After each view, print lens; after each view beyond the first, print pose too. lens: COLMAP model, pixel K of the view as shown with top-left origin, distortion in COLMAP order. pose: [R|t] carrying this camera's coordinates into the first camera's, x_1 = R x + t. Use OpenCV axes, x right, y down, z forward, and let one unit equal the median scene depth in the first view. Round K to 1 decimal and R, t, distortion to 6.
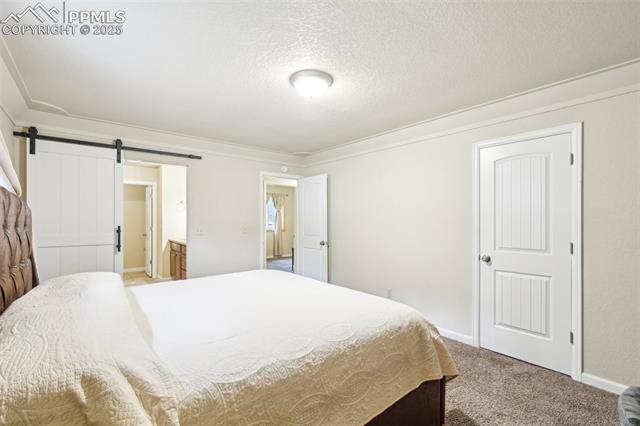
lens RADIAL K [[281.3, 0, 320.3], [0, 281.3, 217.3], [0, 0, 1]] dist [-0.002692, -0.000322]
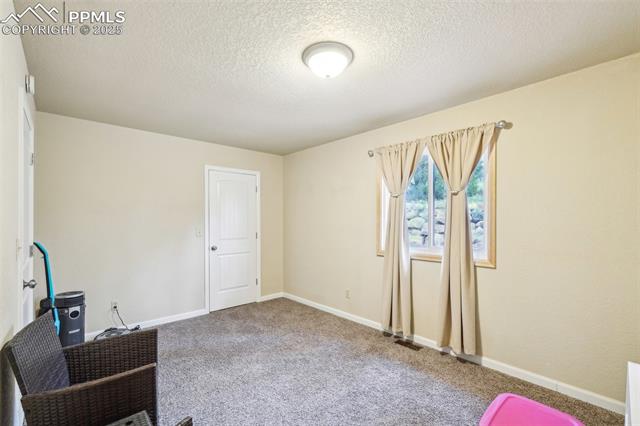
lens RADIAL K [[281.3, 0, 320.3], [0, 281.3, 217.3], [0, 0, 1]] dist [-0.002692, -0.000322]
pose [[-0.042769, 0.017067, 0.998939, -1.037932], [0.001205, 0.999854, -0.017031, 0.019504], [-0.999084, 0.000475, -0.042783, 0.624732]]
